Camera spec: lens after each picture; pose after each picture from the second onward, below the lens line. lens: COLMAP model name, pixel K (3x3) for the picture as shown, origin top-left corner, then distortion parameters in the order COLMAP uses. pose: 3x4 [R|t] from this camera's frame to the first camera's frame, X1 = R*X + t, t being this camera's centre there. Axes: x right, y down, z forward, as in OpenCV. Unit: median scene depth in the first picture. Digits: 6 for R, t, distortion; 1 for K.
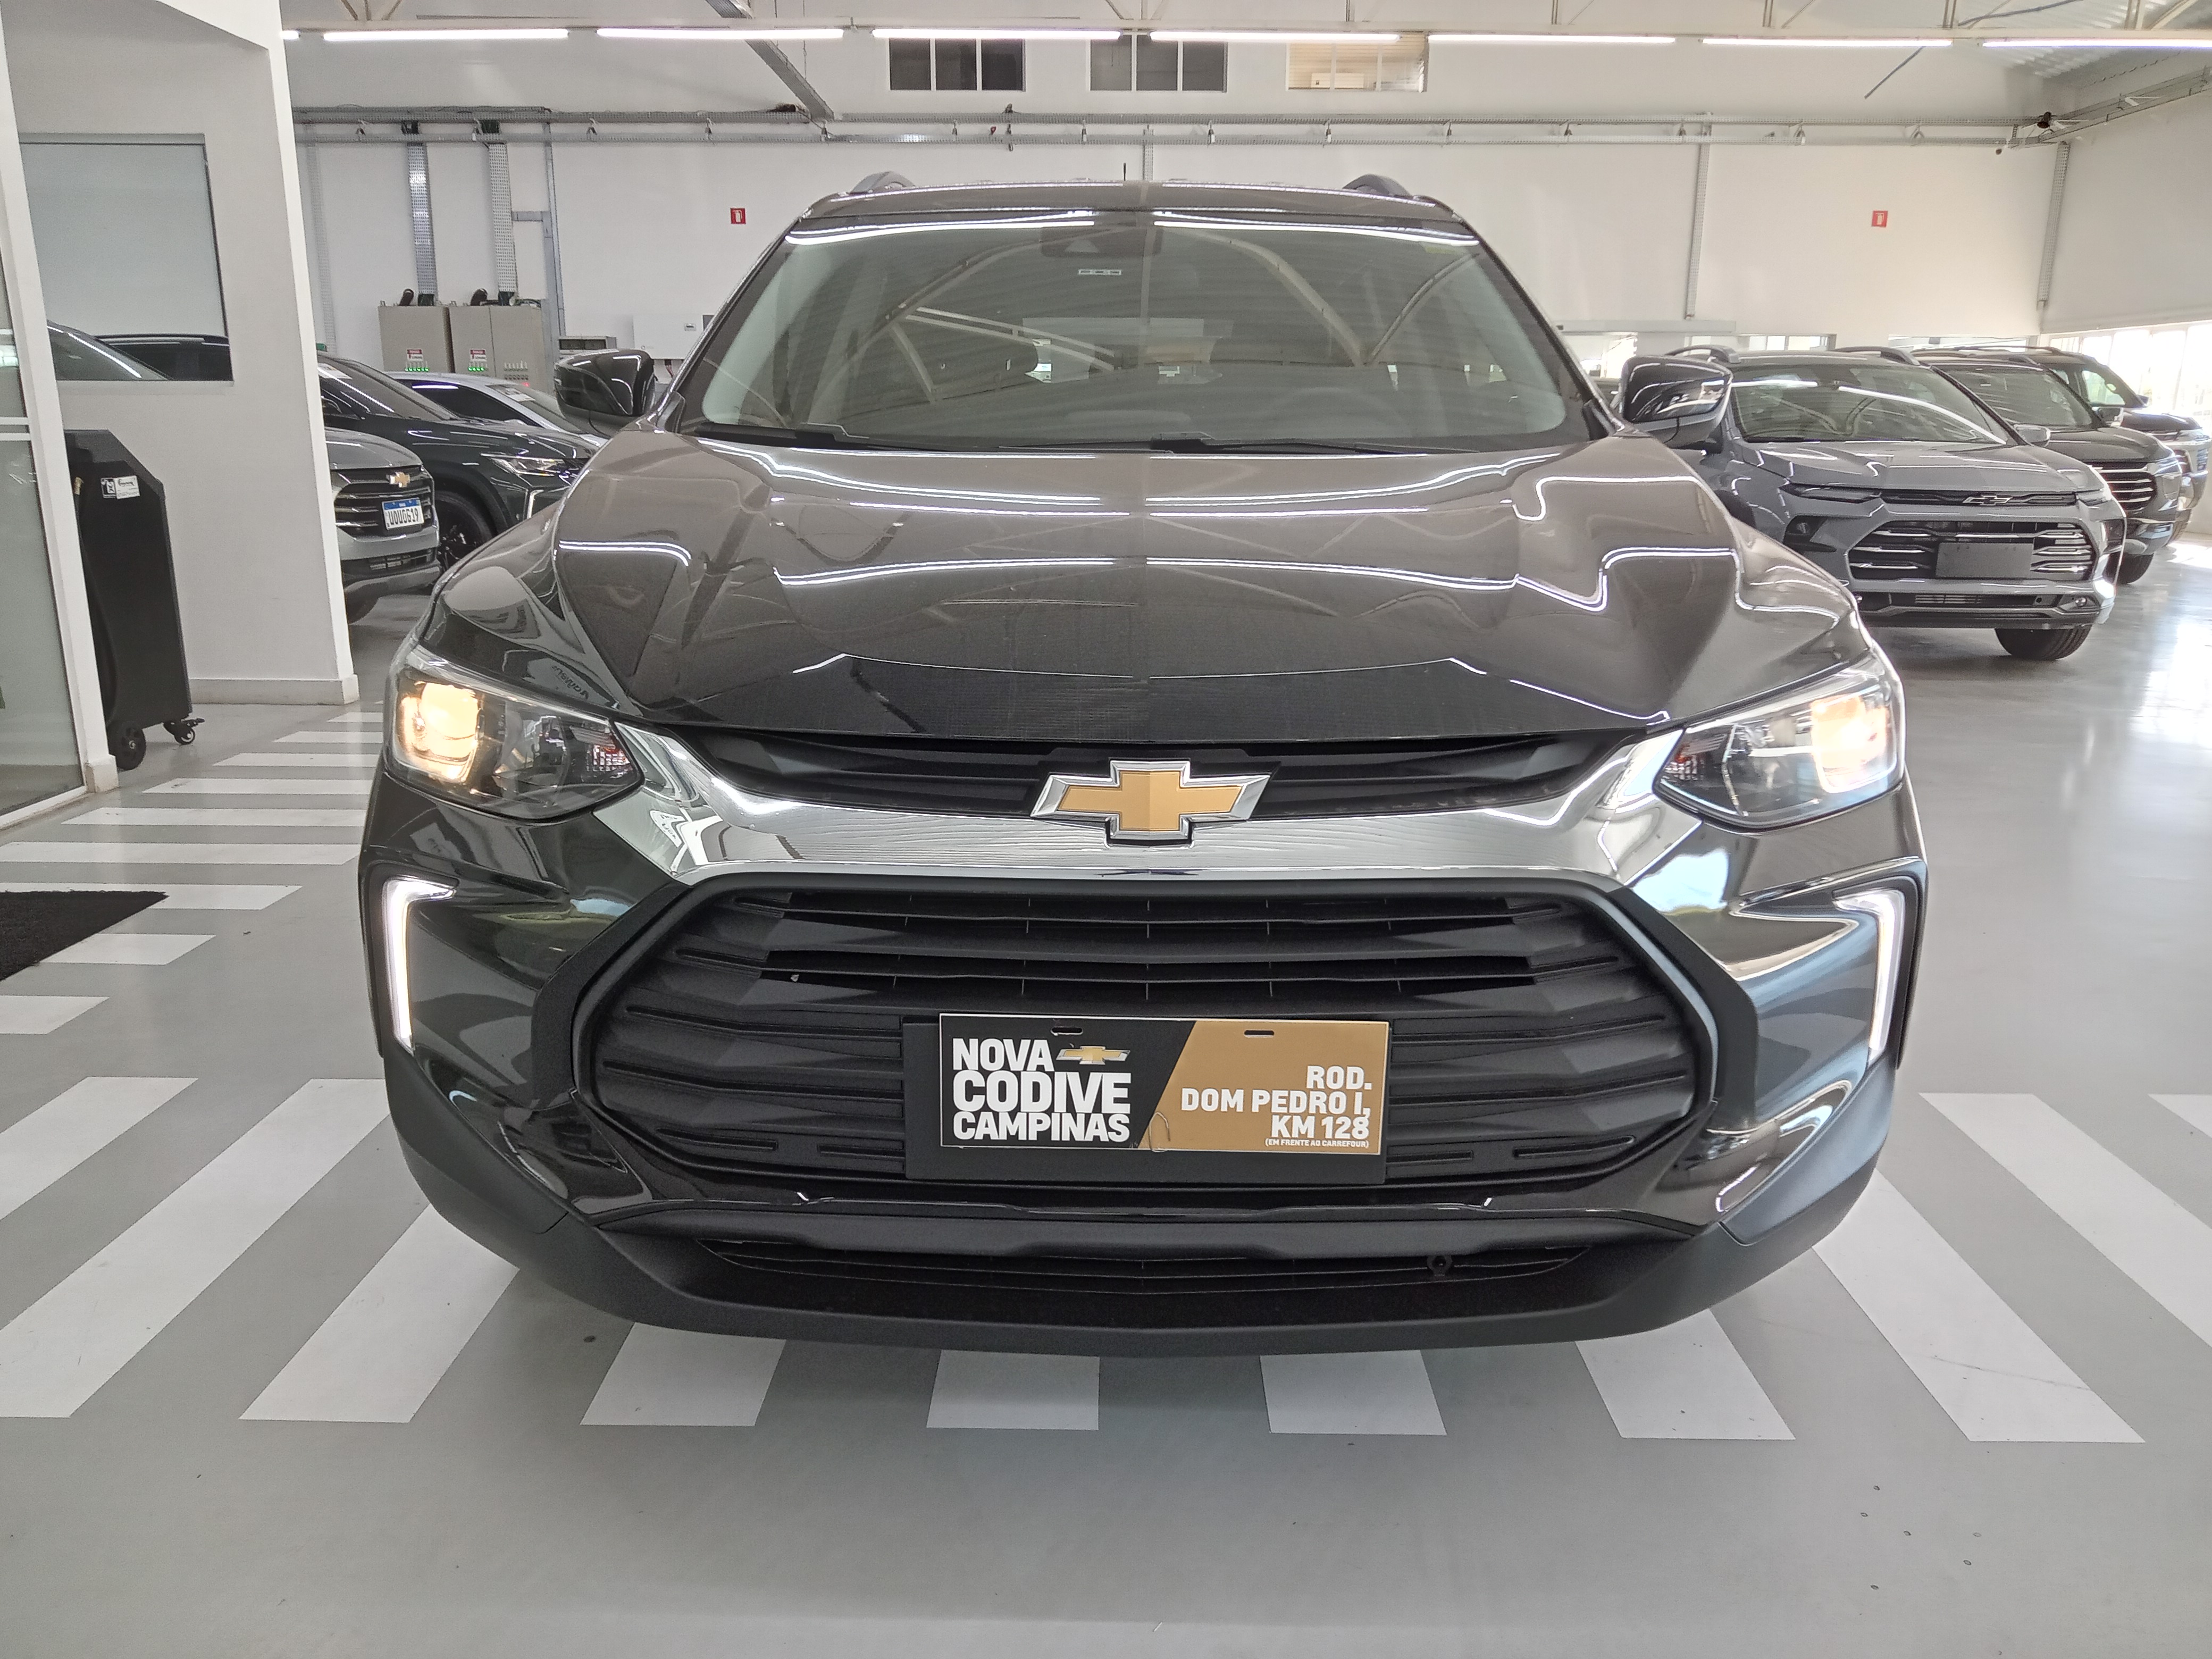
lens RADIAL K [[1653.2, 0, 1106.0], [0, 1653.2, 829.5], [0, 0, 1]] dist [-0.007853, -0.003177]
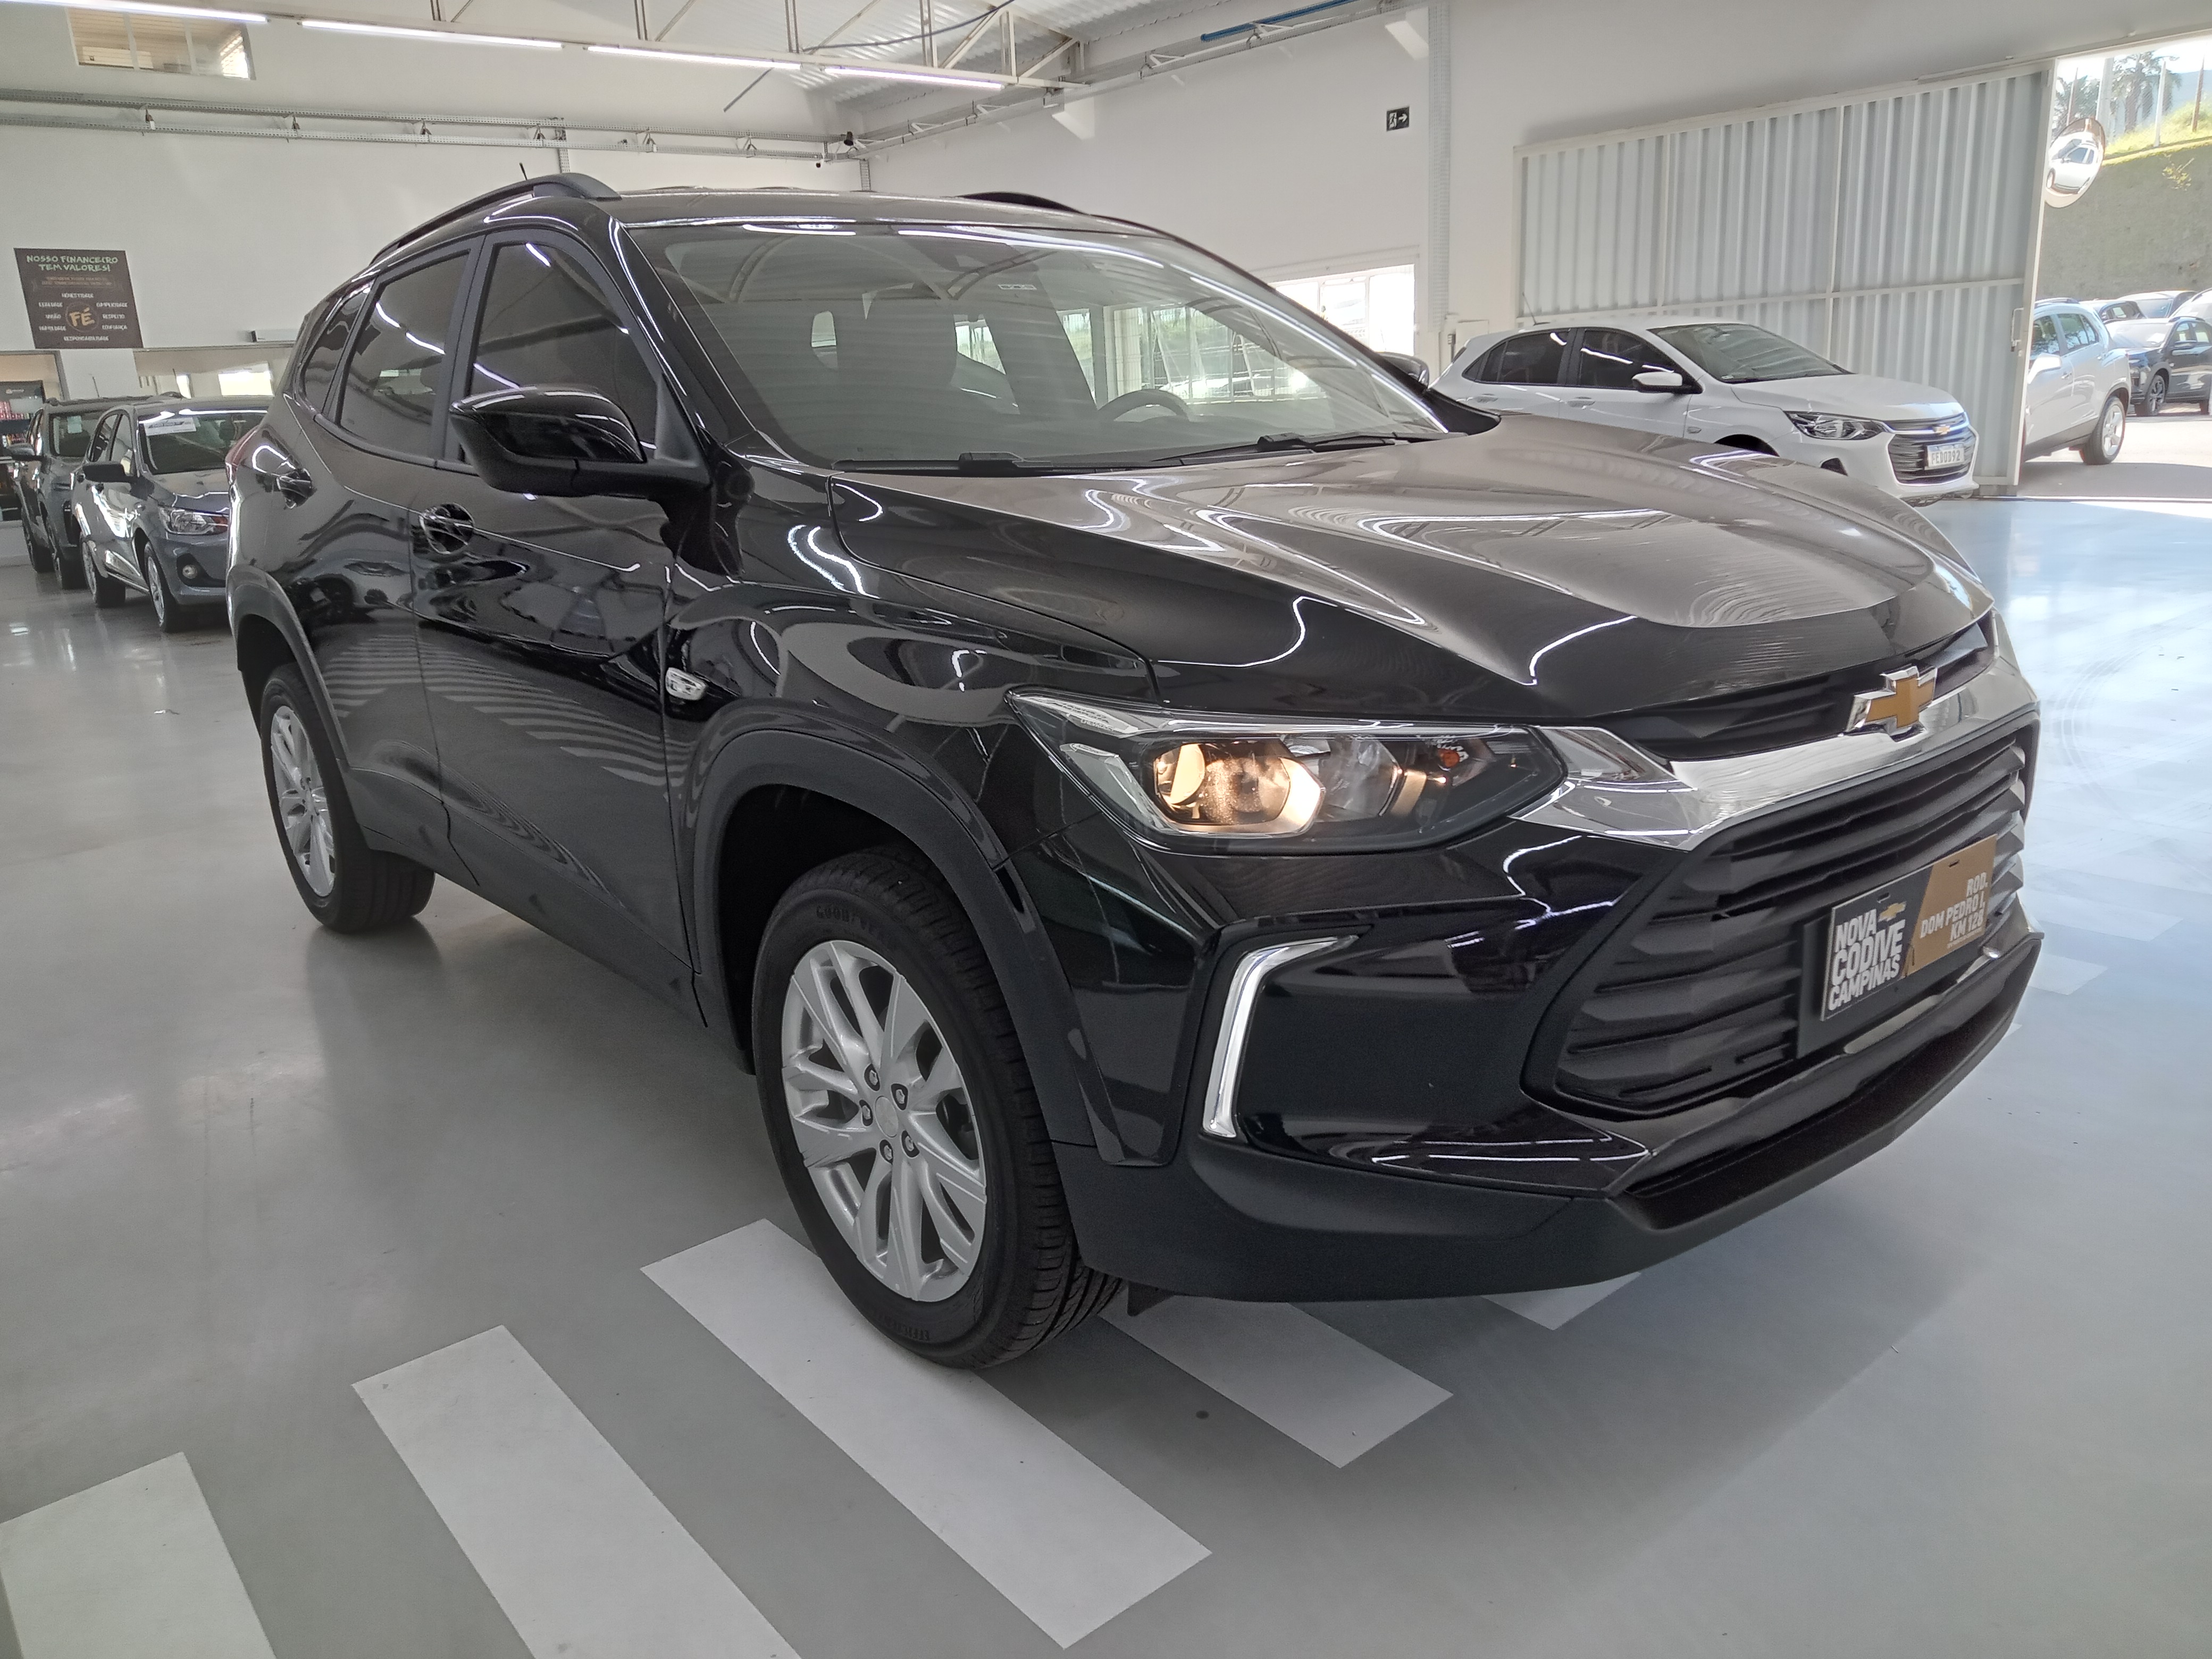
lens RADIAL K [[1653.2, 0, 1106.0], [0, 1653.2, 829.5], [0, 0, 1]] dist [-0.007853, -0.003177]
pose [[0.761601, -0.208518, 0.613583, -0.093099], [0.208900, 0.975273, 0.072139, -0.010672], [-0.613453, 0.073236, 0.786328, 0.028674]]
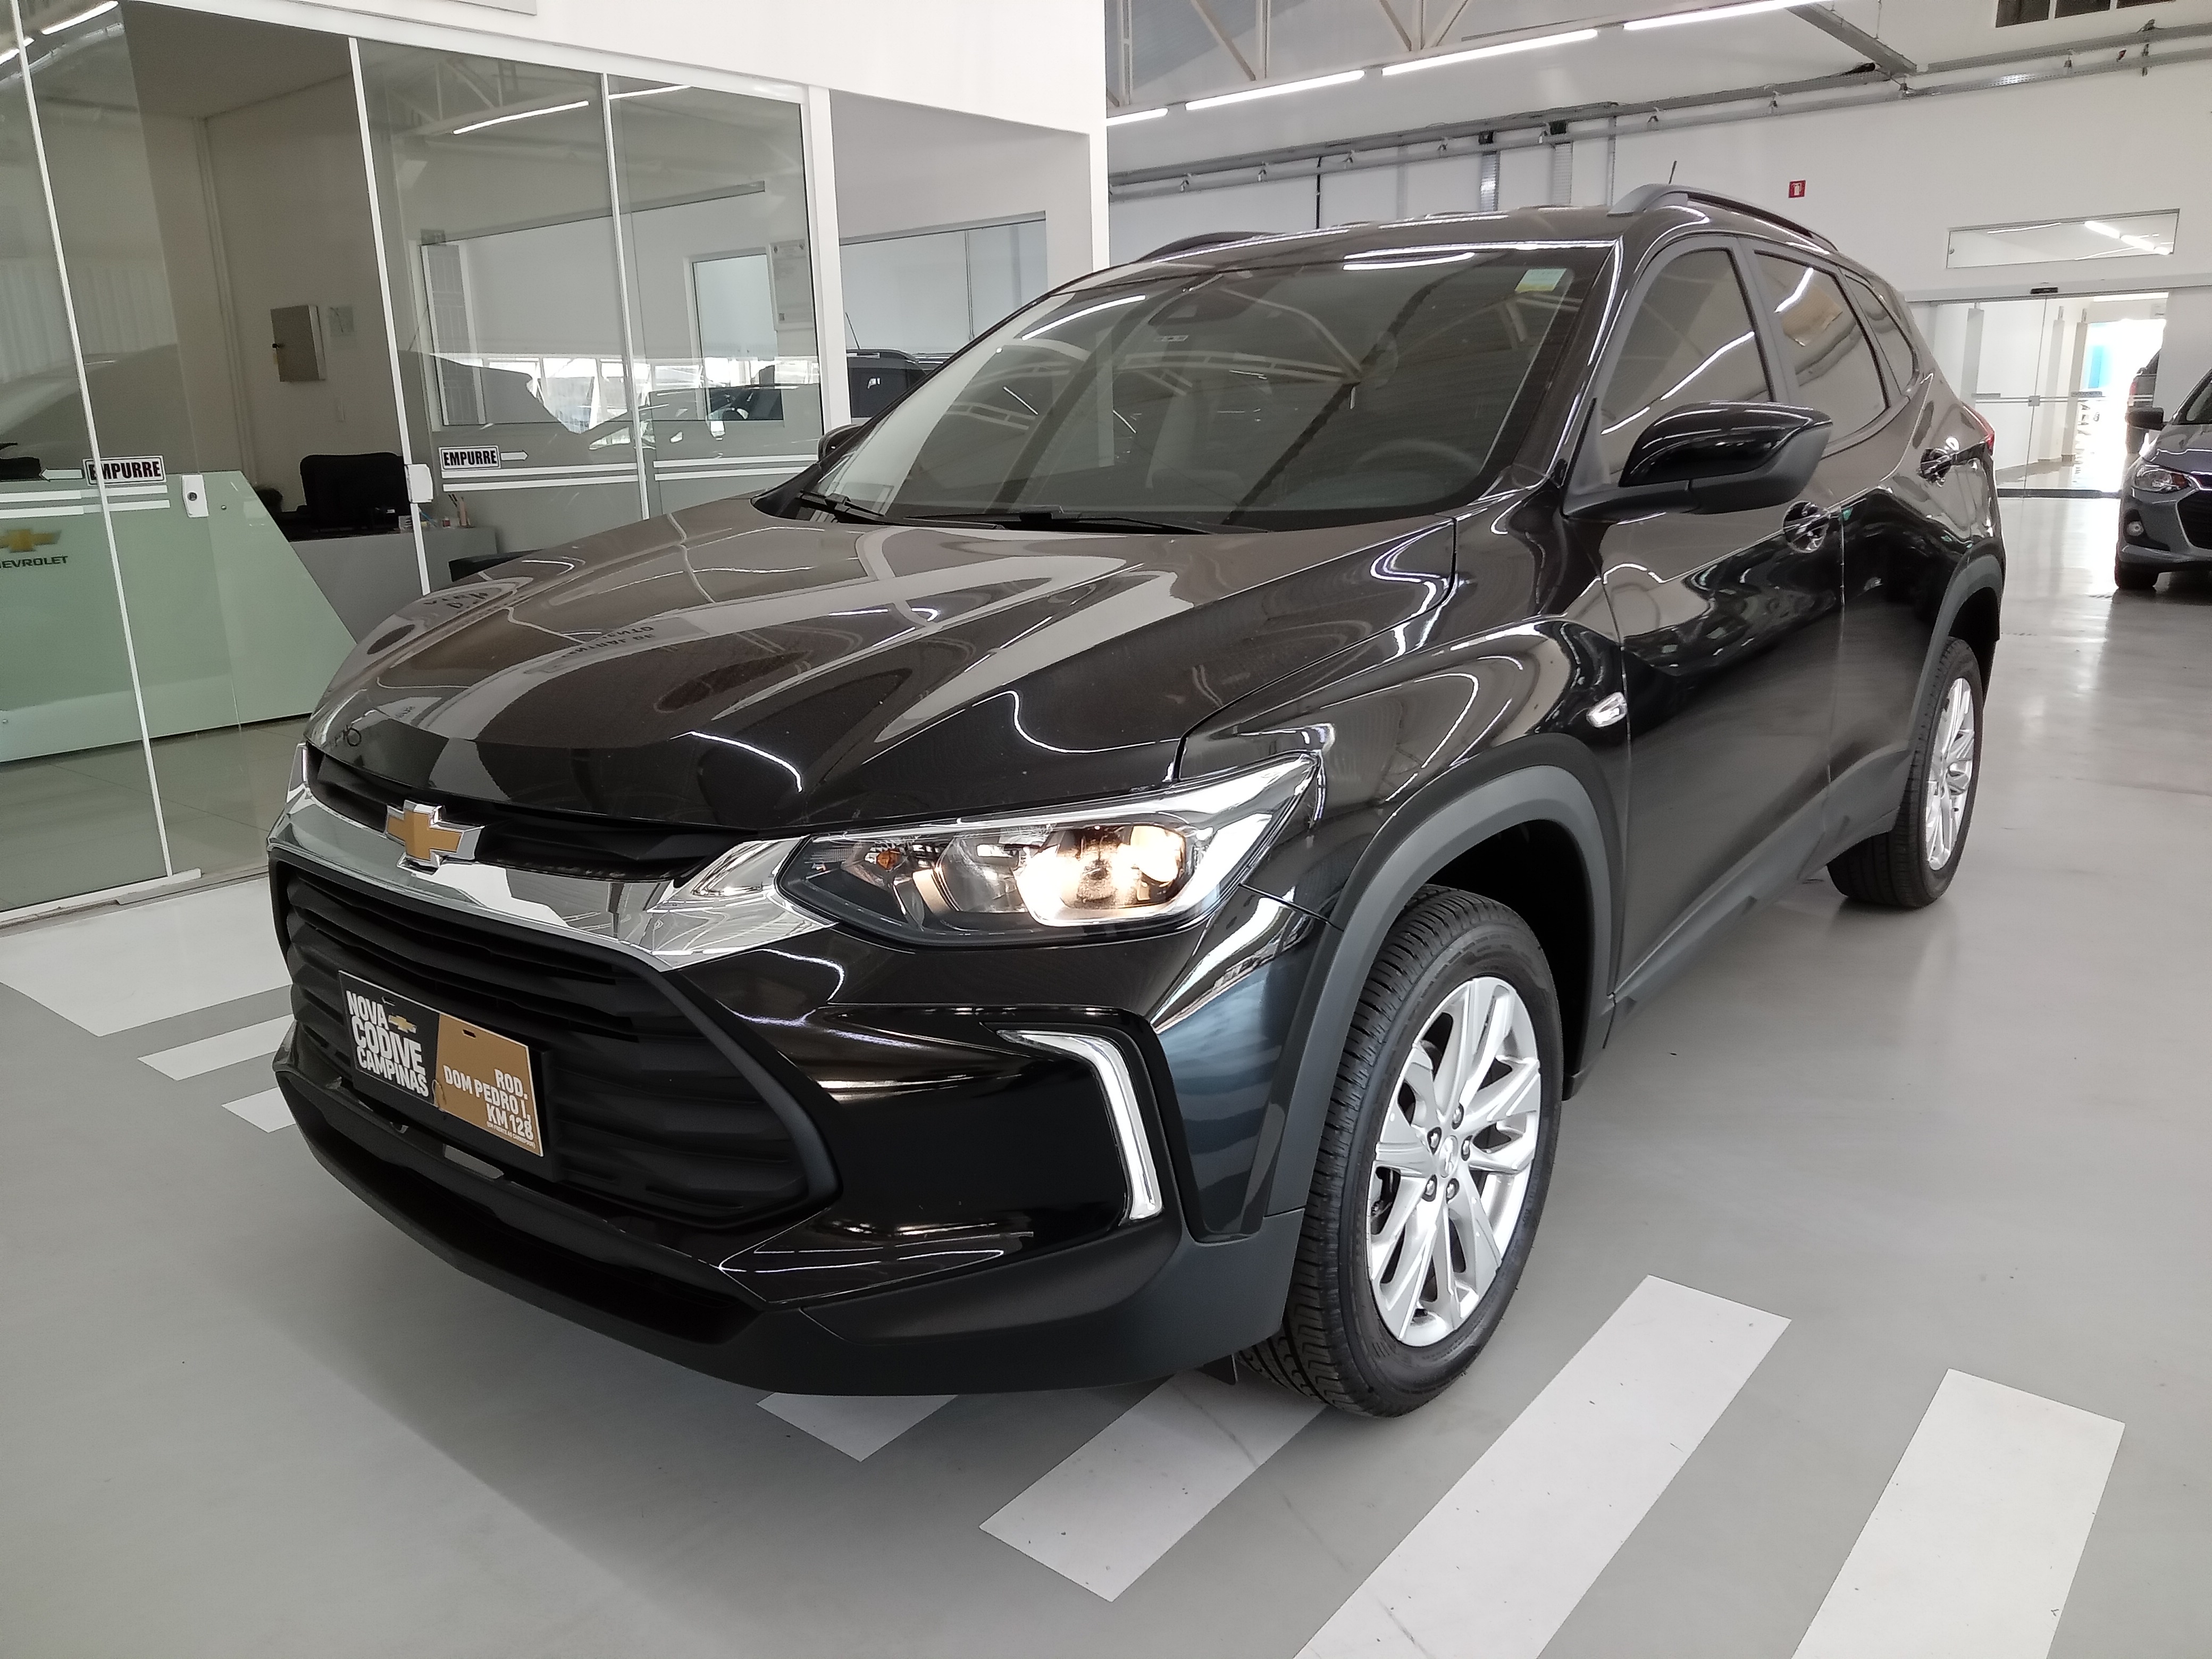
lens RADIAL K [[1623.1, 0, 1106.0], [0, 1623.1, 829.5], [0, 0, 1]] dist [-0.029059, 0.044471]
pose [[0.790828, 0.130015, -0.598070, 0.088765], [-0.119595, 0.991166, 0.057330, -0.011629], [0.600240, 0.026188, 0.799391, 0.024137]]
